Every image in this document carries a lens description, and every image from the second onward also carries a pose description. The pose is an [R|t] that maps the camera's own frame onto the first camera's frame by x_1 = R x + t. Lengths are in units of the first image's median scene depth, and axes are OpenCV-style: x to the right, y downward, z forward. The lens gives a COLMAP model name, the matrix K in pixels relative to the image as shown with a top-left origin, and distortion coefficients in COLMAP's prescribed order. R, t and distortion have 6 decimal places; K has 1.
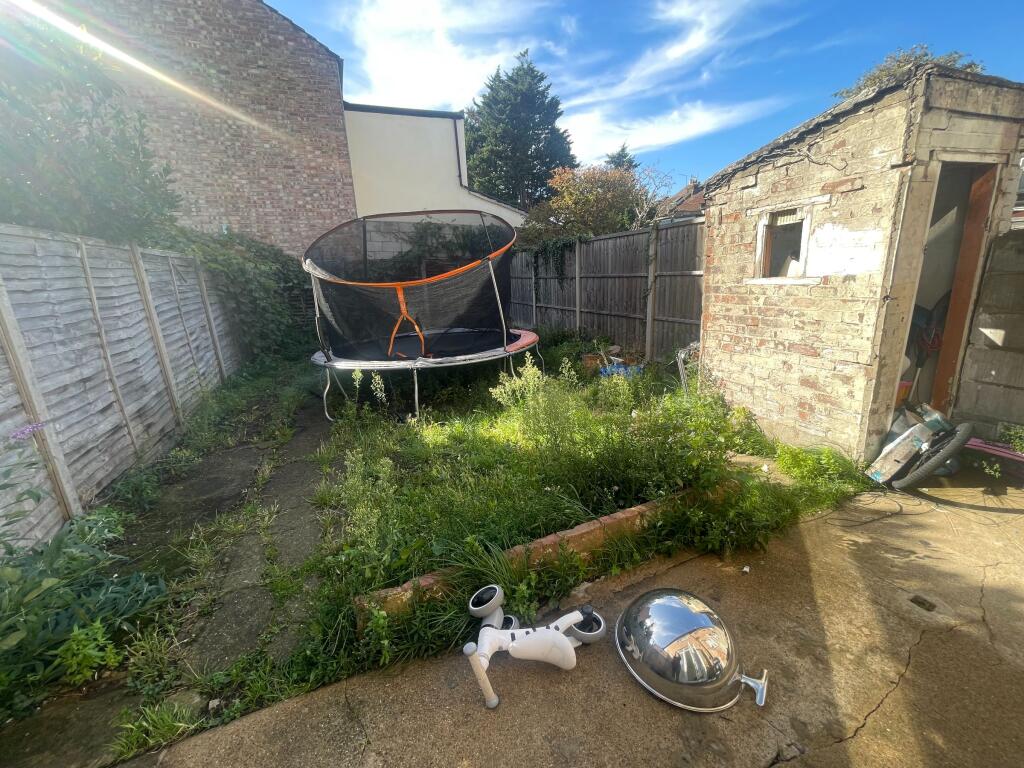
lens RADIAL K [[413.1, 0, 512.5], [0, 413.1, 381.6], [0, 0, 1]] dist [0.000957, 0.000019]
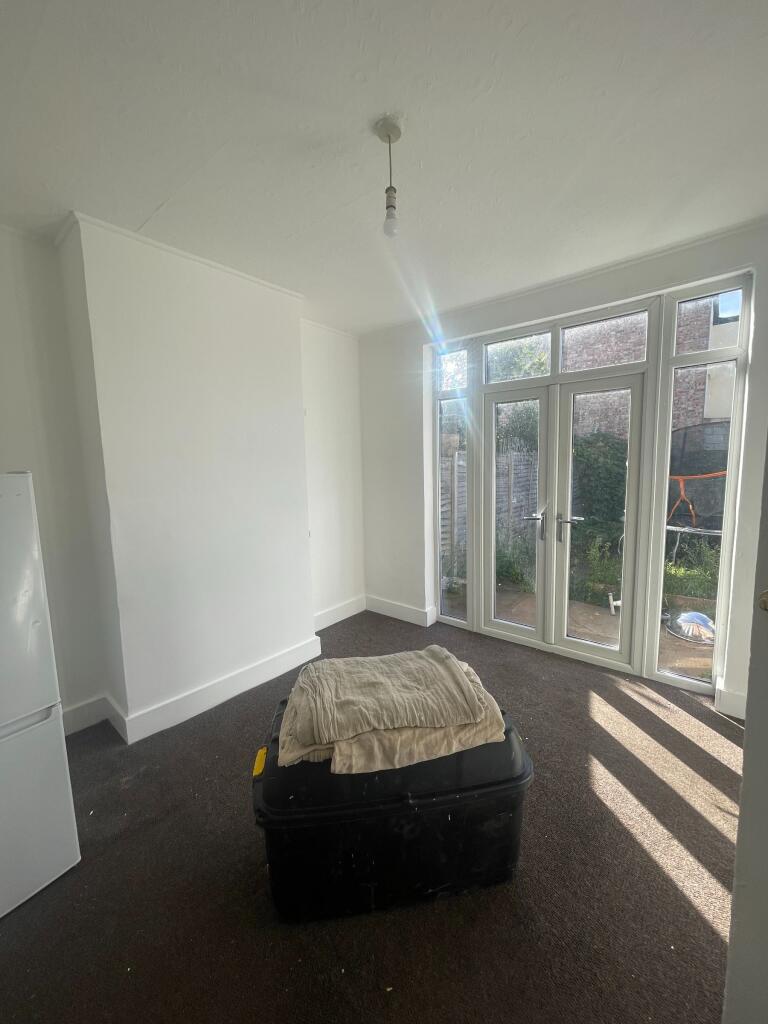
lens RADIAL K [[413.1, 0, 384.6], [0, 413.1, 511.8], [0, 0, 1]] dist [0.000957, 0.000019]
pose [[0.489223, 0.140790, -0.860720, 0.255554], [-0.231542, 0.972437, 0.027458, 0.052627], [0.840862, 0.185860, 0.508338, -0.344450]]
